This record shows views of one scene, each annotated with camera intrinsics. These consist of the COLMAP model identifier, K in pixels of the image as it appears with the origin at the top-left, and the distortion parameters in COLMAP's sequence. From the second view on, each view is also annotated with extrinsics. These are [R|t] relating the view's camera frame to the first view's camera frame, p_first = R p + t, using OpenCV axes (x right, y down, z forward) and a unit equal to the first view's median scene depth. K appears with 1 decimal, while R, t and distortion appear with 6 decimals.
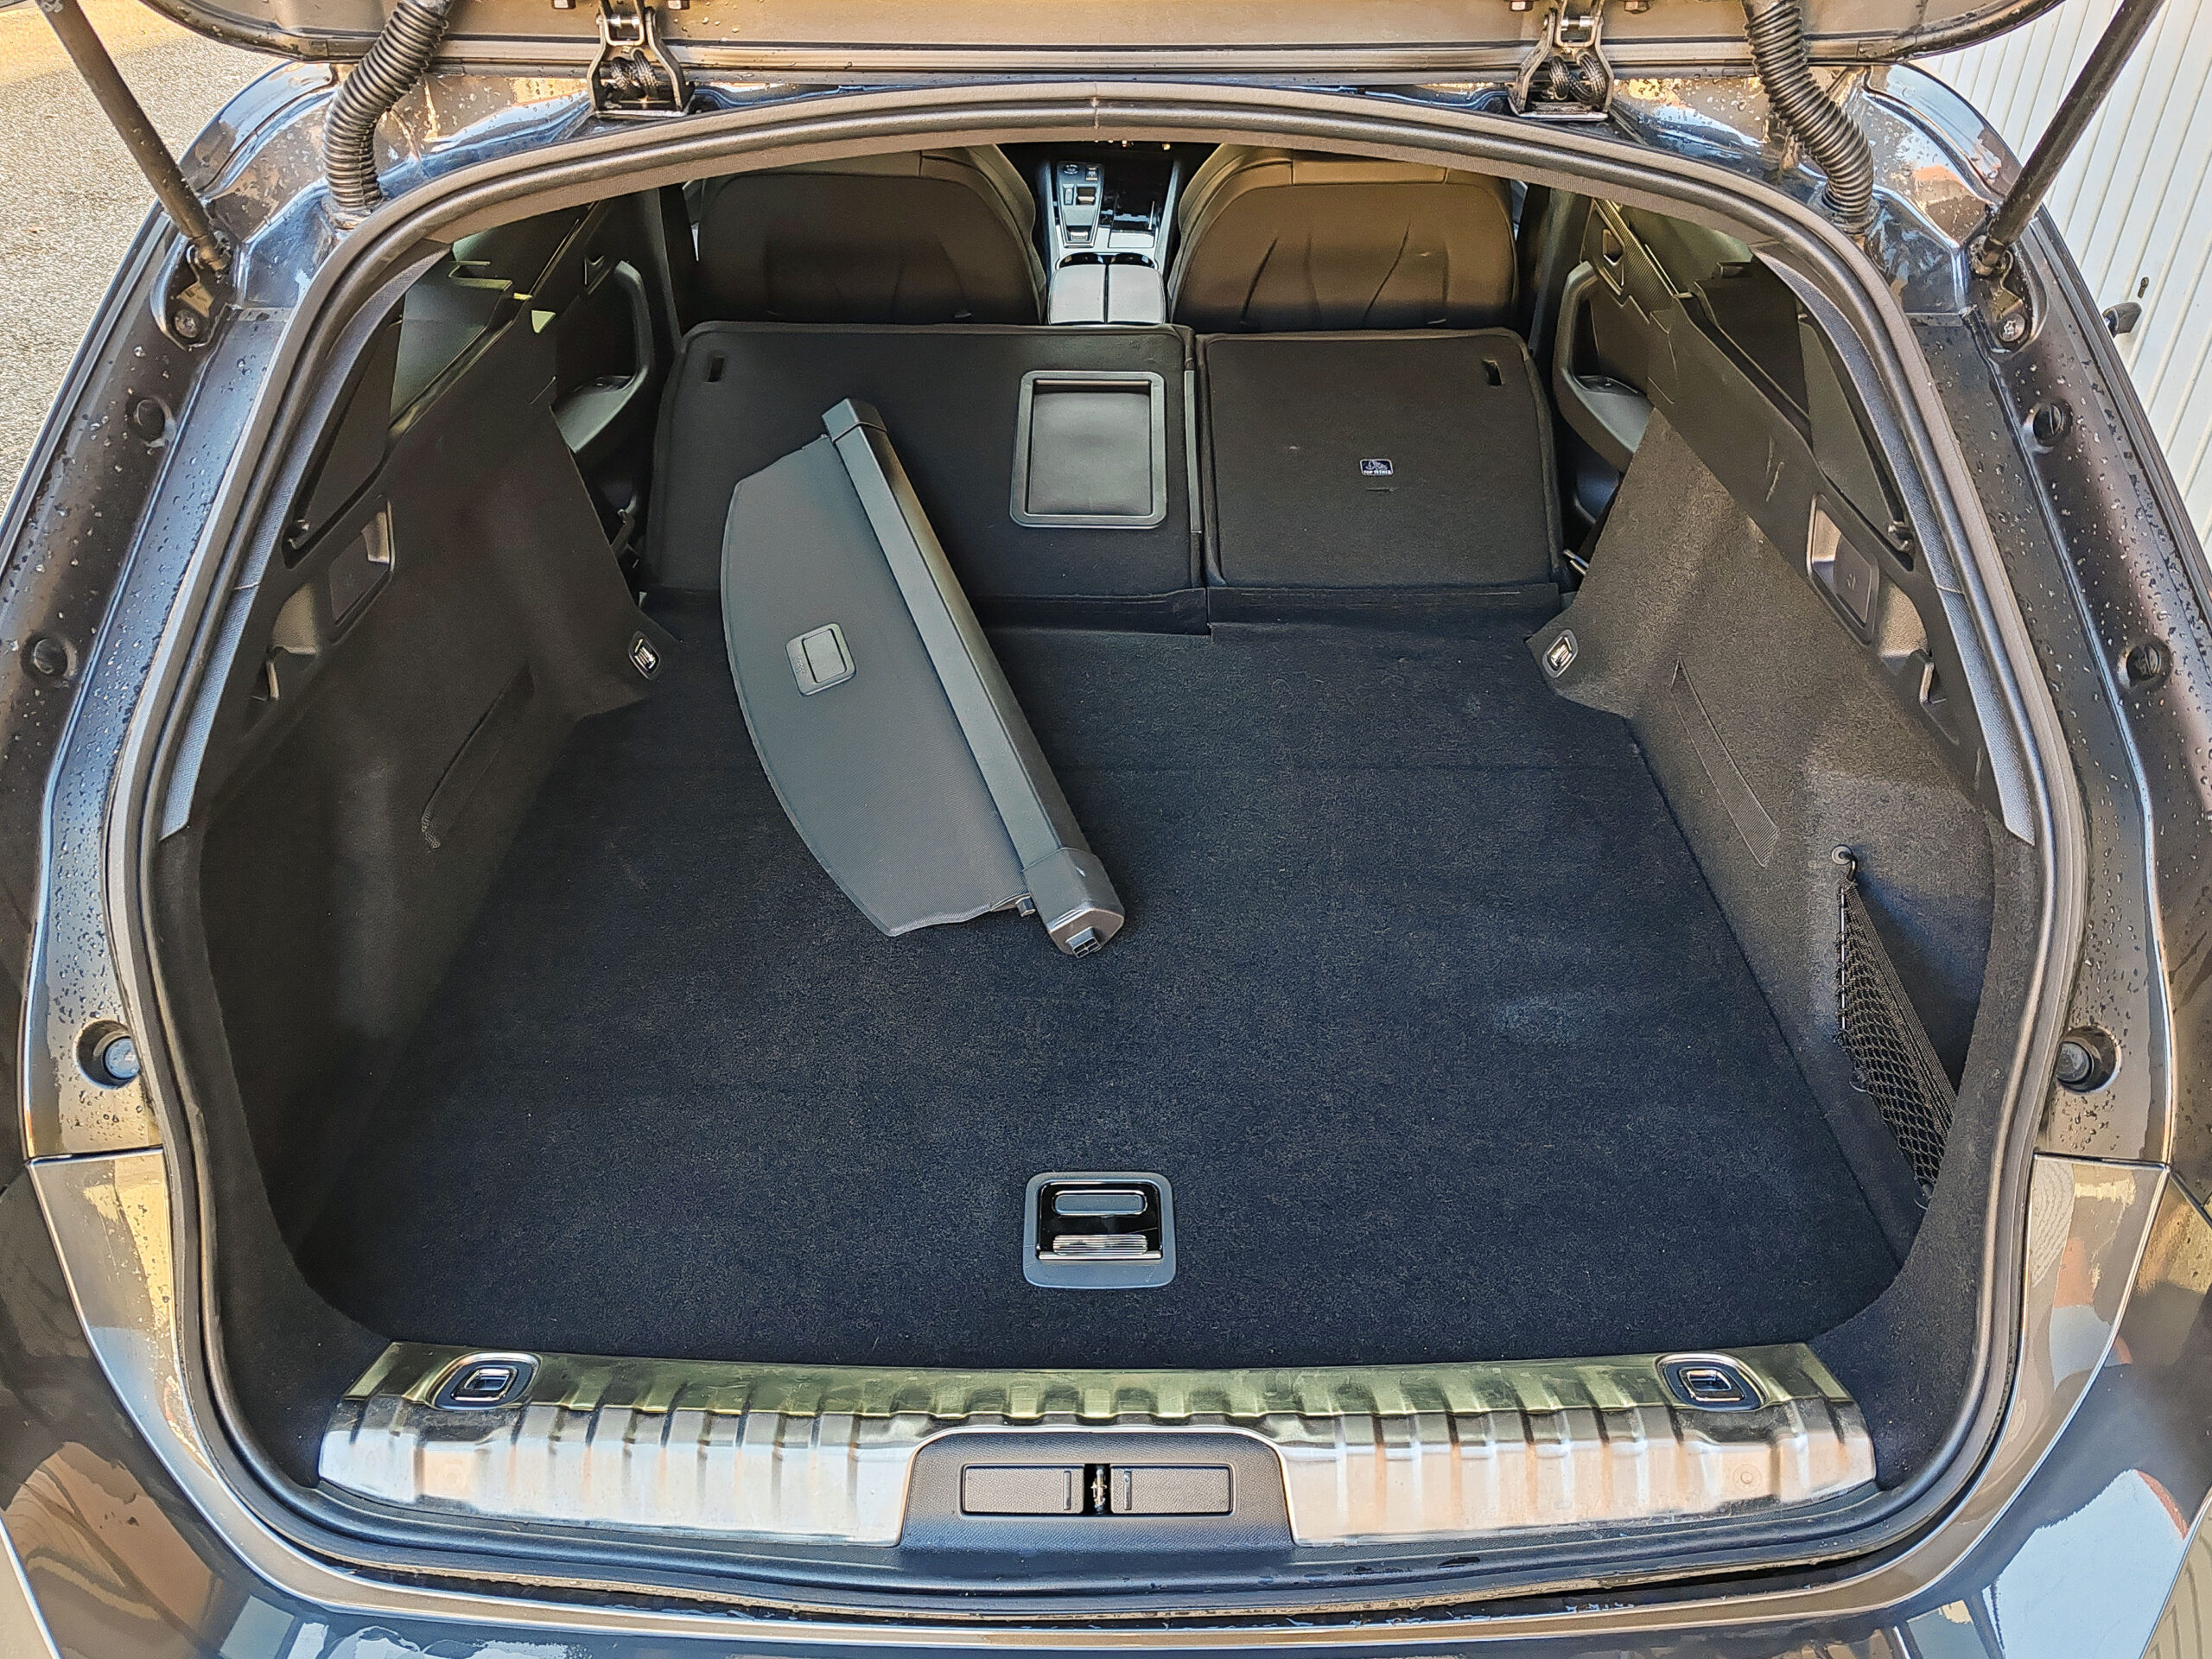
lens RADIAL K [[1743.2, 0, 1108.2], [0, 1743.2, 834.8], [0, 0, 1]] dist [0.036072, 0.003920]
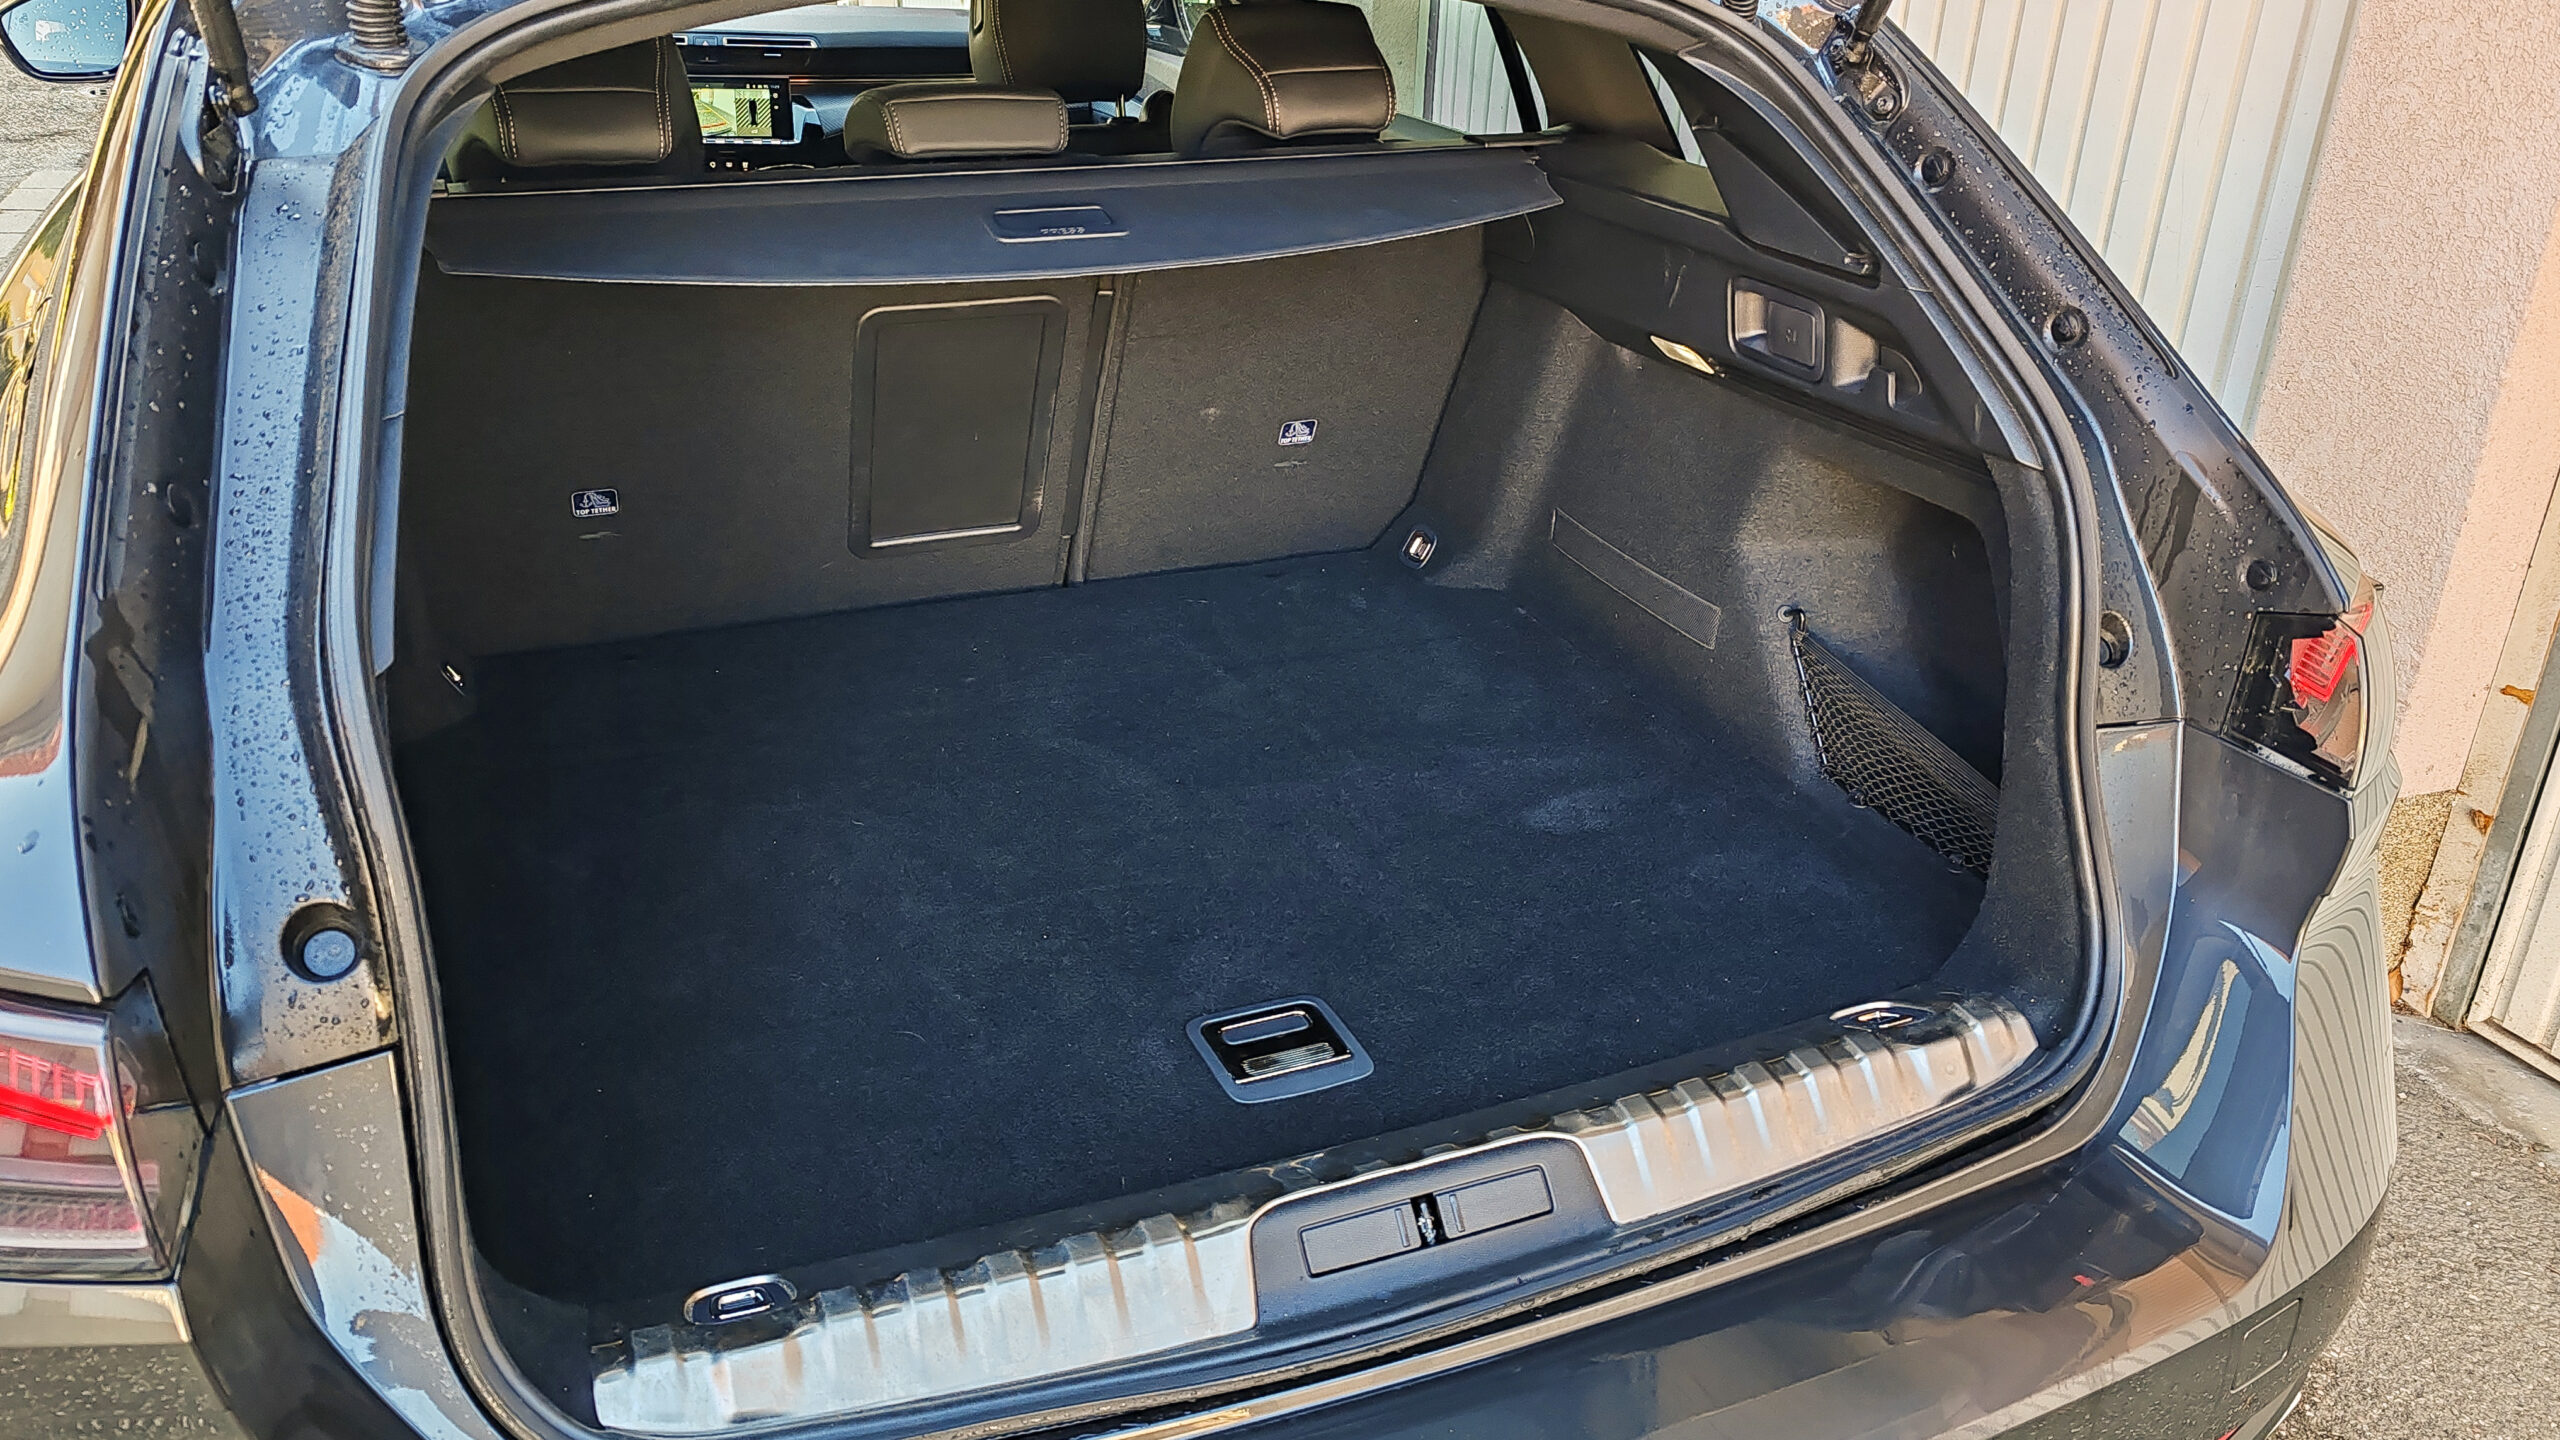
lens RADIAL K [[2049.2, 0, 1280.0], [0, 2049.2, 720.0], [0, 0, 1]] dist [0.040956, 0.003825]
pose [[0.918161, -0.143420, 0.369340, -0.465194], [0.203926, 0.970294, -0.130172, 0.230221], [-0.339699, 0.194836, 0.920132, -0.093002]]
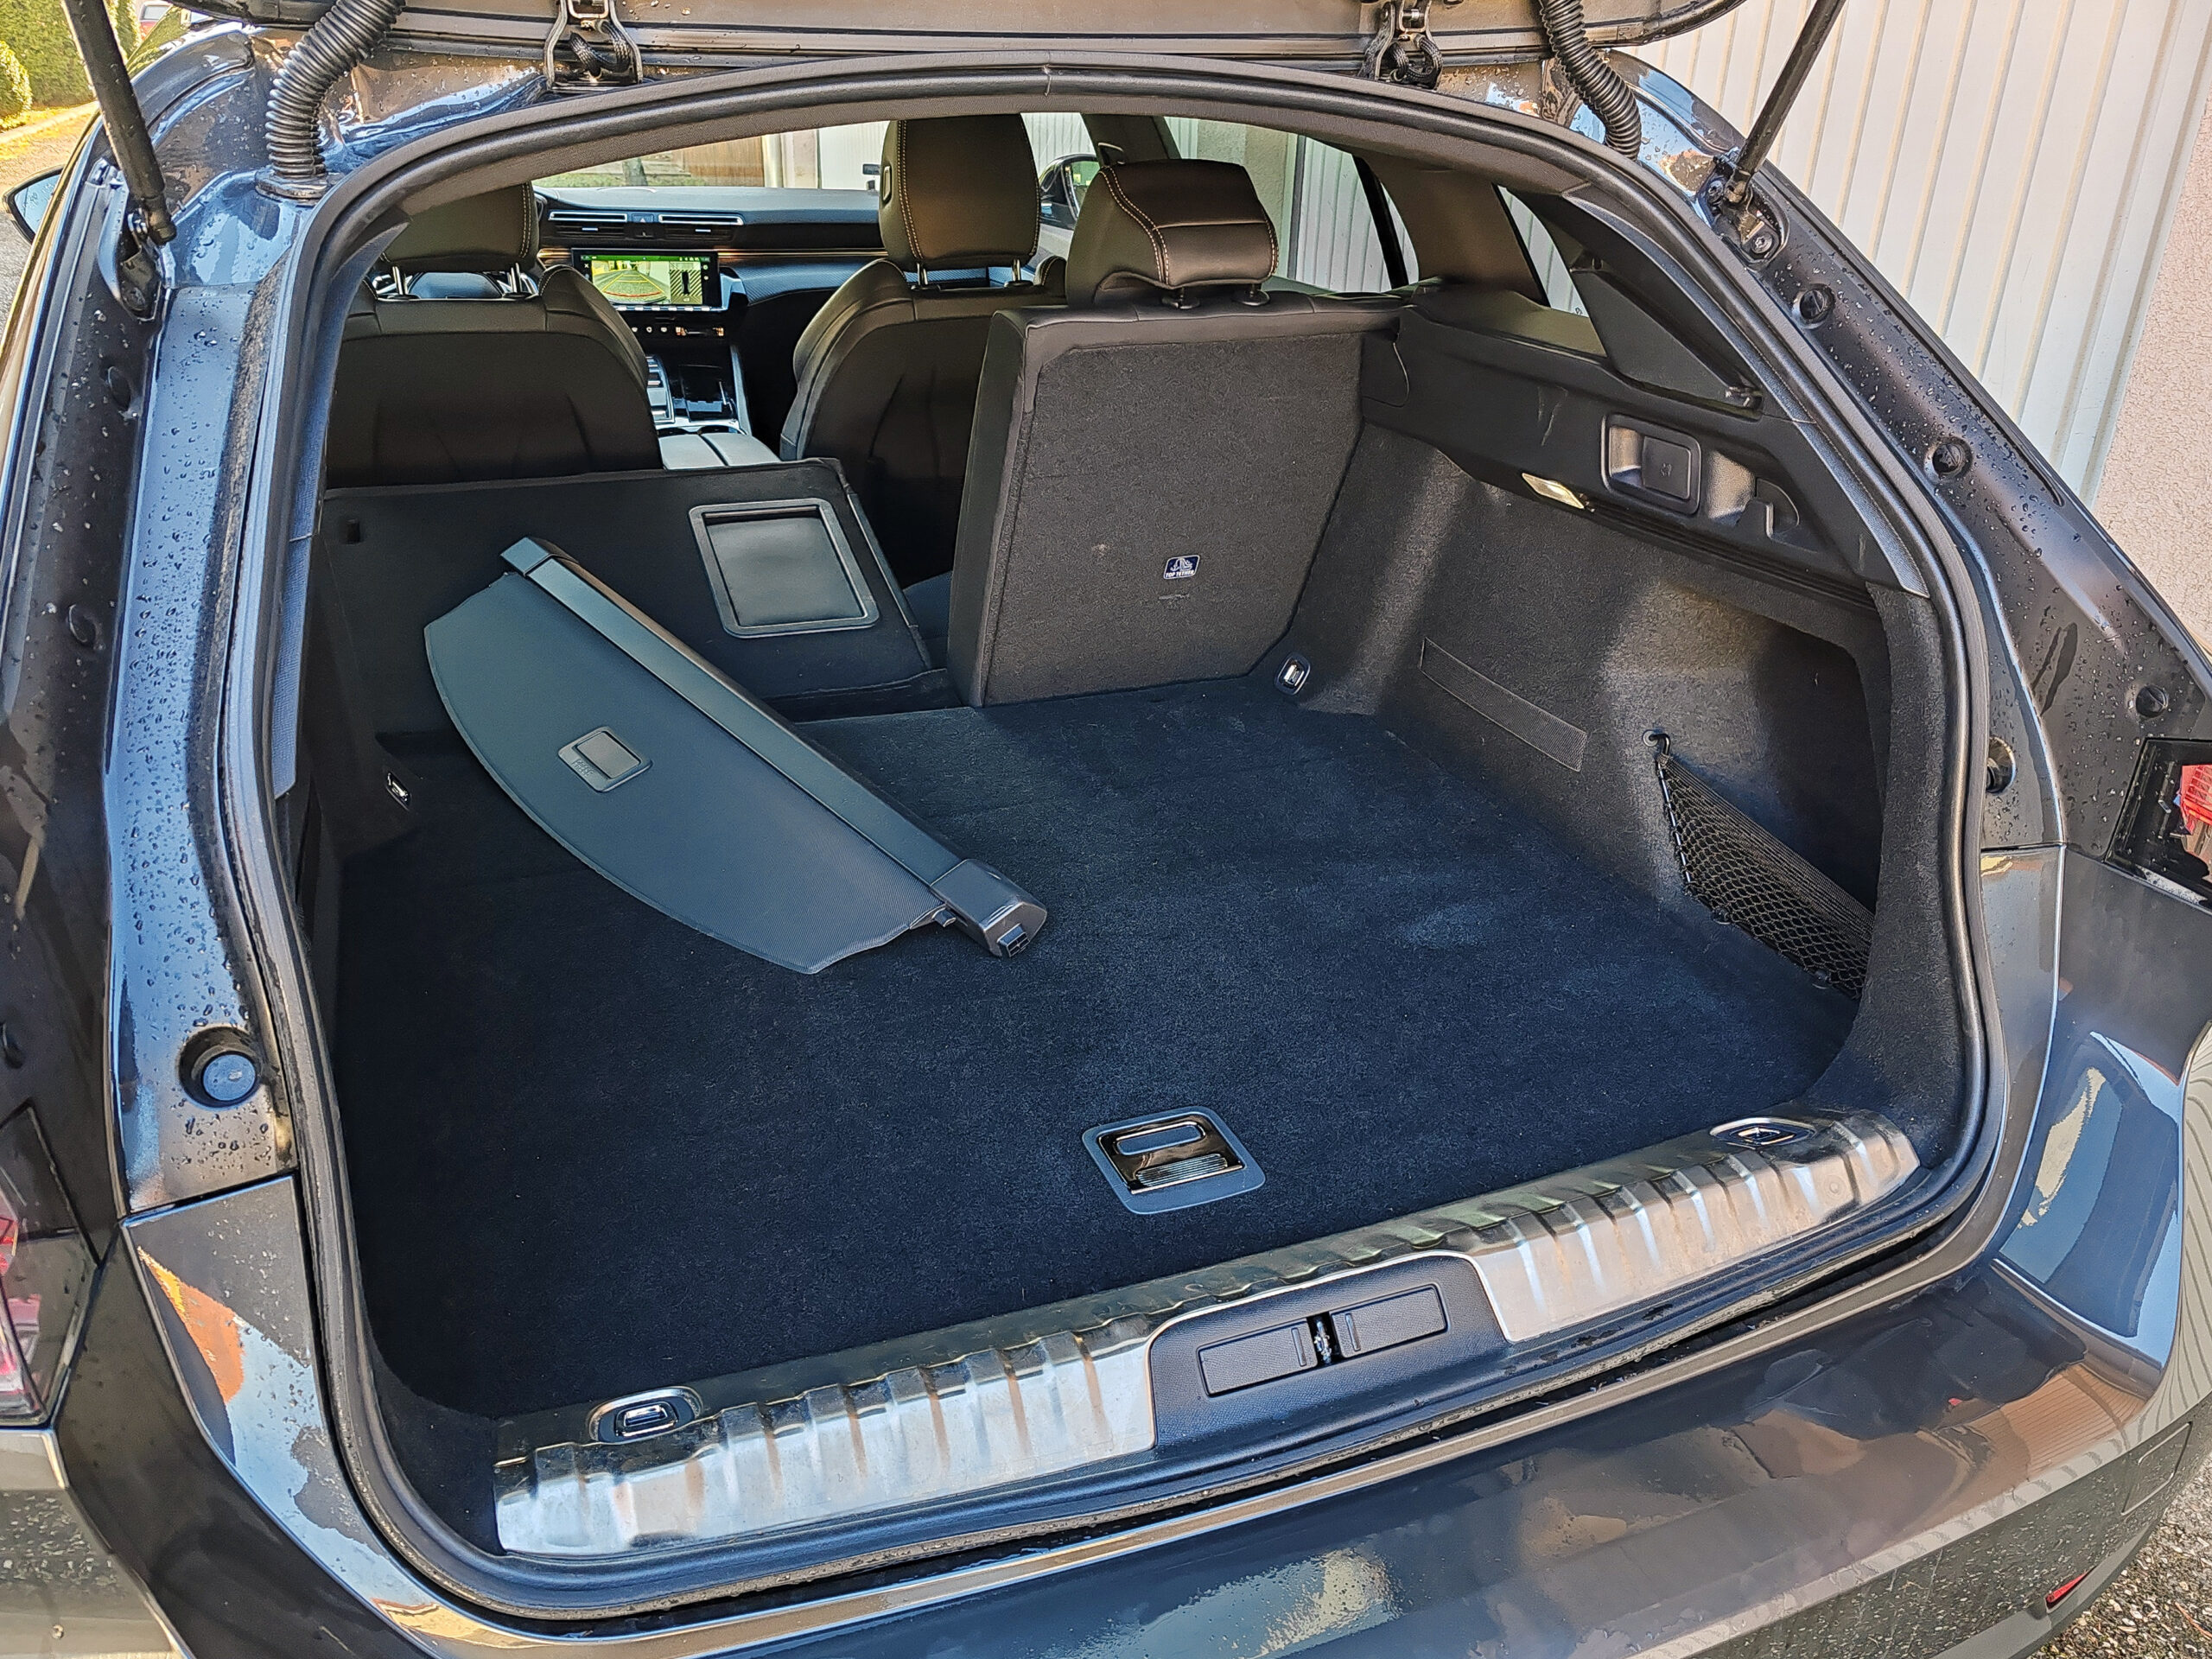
lens RADIAL K [[1755.5, 0, 1100.4], [0, 1755.5, 841.3], [0, 0, 1]] dist [0.034464, -0.008725]
pose [[0.927848, -0.142462, 0.344679, -0.424742], [0.196291, 0.972350, -0.126511, 0.196747], [-0.317125, 0.185040, 0.930157, 0.053560]]
